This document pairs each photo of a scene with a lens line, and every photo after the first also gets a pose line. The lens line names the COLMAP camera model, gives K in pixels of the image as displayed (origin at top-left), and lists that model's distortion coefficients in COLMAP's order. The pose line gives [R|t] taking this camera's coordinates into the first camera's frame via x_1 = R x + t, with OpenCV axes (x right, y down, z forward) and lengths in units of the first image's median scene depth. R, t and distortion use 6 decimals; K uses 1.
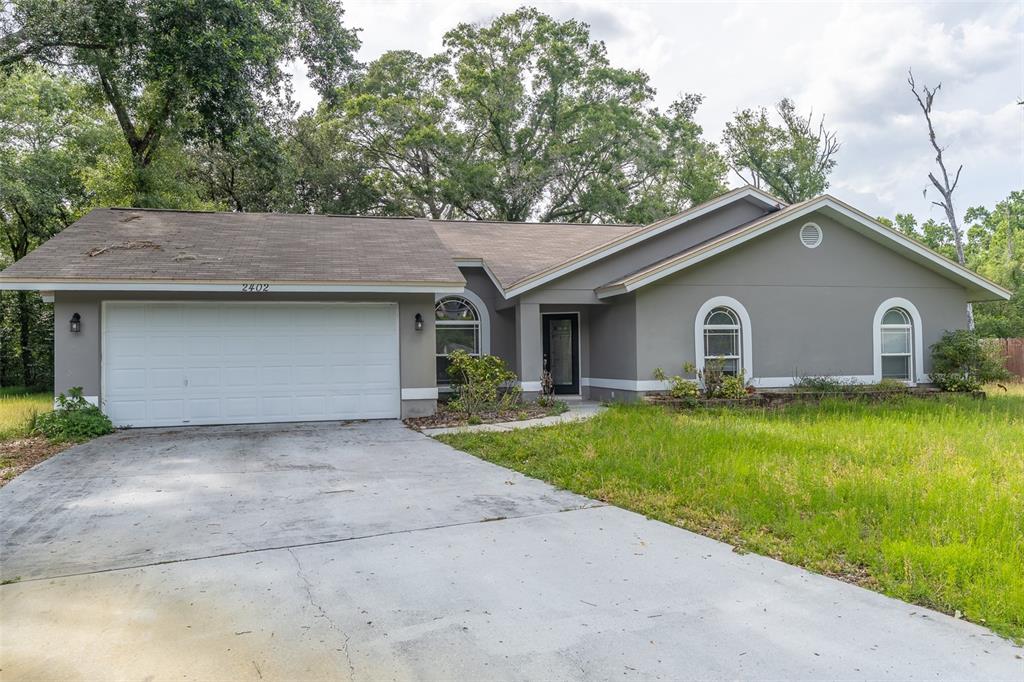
lens RADIAL K [[727.8, 0, 512.0], [0, 727.8, 341.0], [0, 0, 1]] dist [-0.000113, -0.000032]
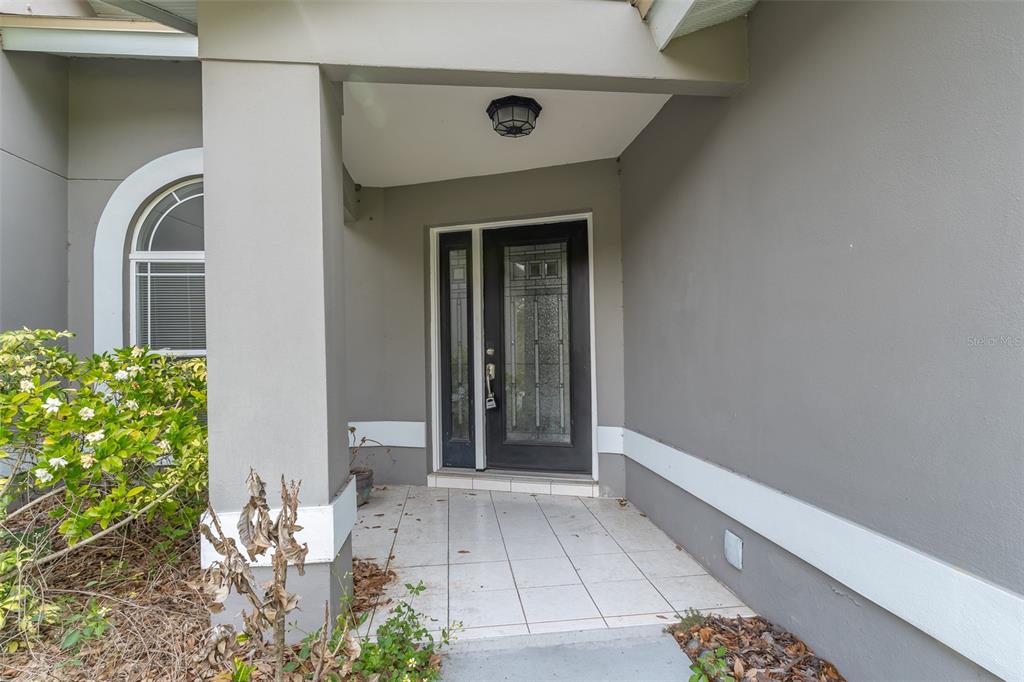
lens RADIAL K [[523.0, 0, 509.7], [0, 523.0, 344.7], [0, 0, 1]] dist [0.000941, 0.001375]
pose [[0.990834, -0.002742, -0.135054, 0.090313], [0.004178, 0.999938, 0.010351, 0.014358], [0.135017, -0.010821, 0.990784, 0.796015]]
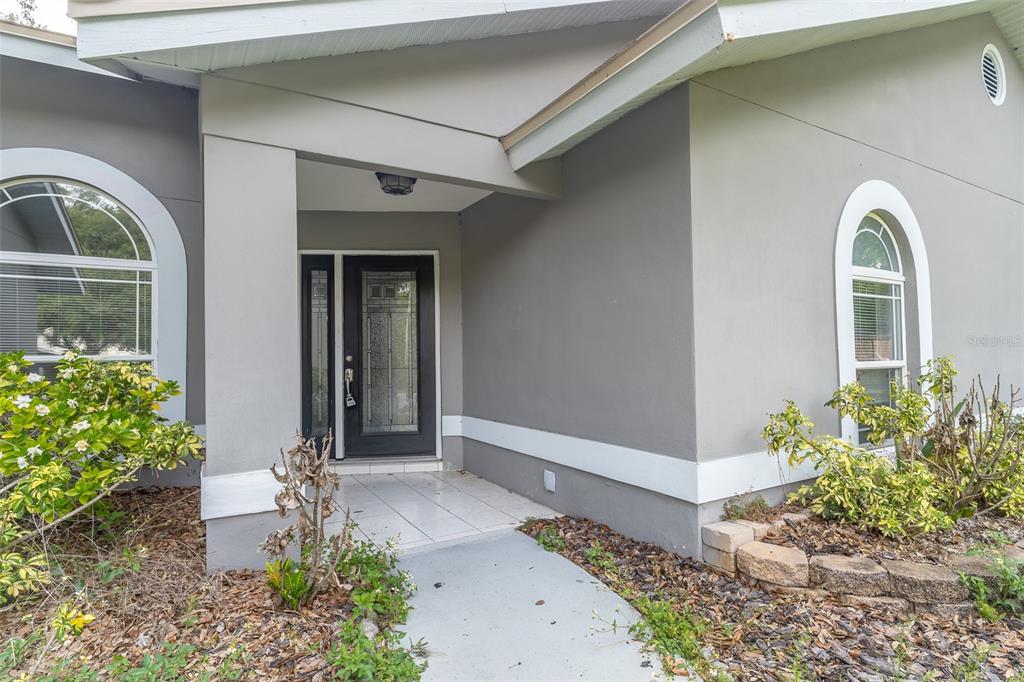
lens RADIAL K [[523.0, 0, 509.7], [0, 523.0, 344.7], [0, 0, 1]] dist [0.000941, 0.001375]
pose [[0.961374, 0.007424, 0.275146, 0.053467], [-0.005112, 0.999945, -0.009117, 0.014764], [-0.275199, 0.007359, 0.961359, 0.733491]]
